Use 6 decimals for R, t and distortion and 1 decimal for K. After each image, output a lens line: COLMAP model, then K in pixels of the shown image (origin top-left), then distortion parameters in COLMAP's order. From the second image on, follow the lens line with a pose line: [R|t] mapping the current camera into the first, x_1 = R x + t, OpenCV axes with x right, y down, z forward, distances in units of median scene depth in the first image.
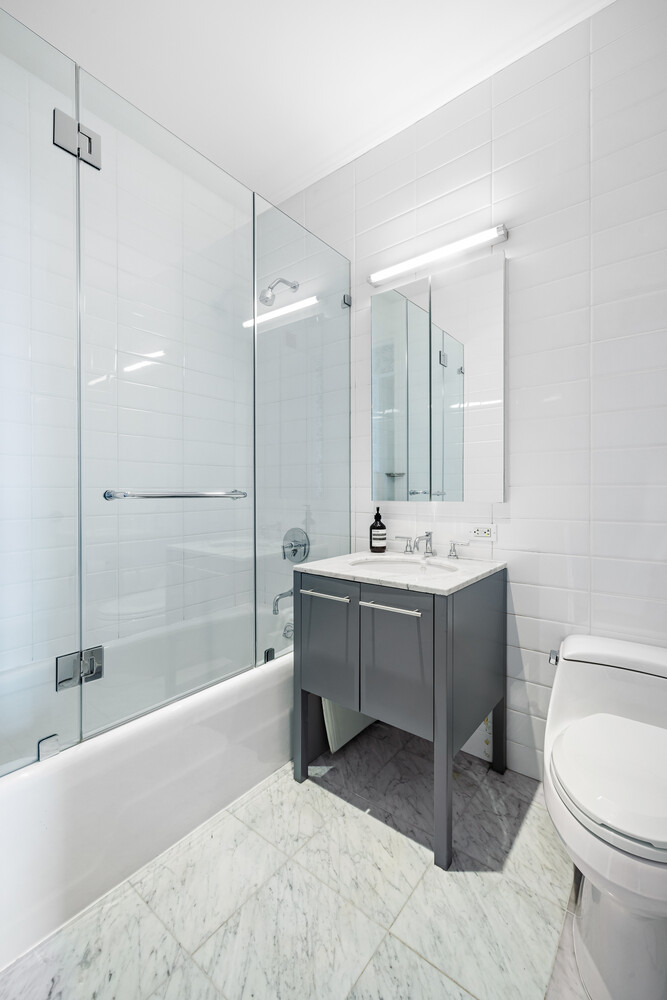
lens RADIAL K [[421.7, 0, 333.5], [0, 421.7, 500.0], [0, 0, 1]] dist [-0.000300, 0.000012]
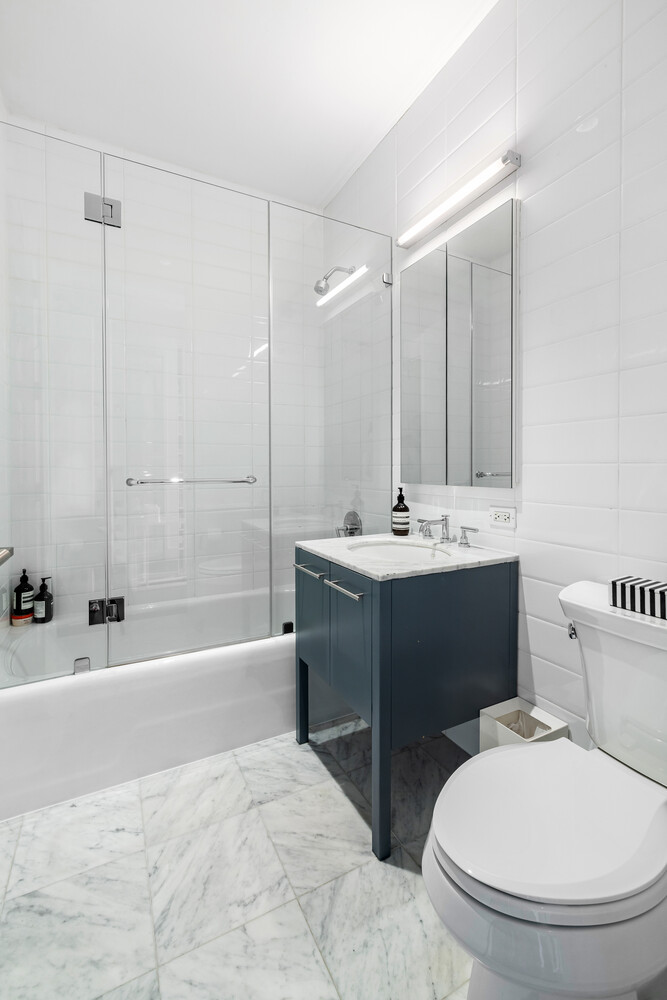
lens RADIAL K [[426.9, 0, 331.2], [0, 426.9, 485.2], [0, 0, 1]] dist [0.001365, 0.000238]
pose [[0.911610, -0.005078, -0.411026, 0.385115], [0.012623, 0.999798, 0.015644, -0.008768], [0.410863, -0.019450, 0.911489, 0.041164]]
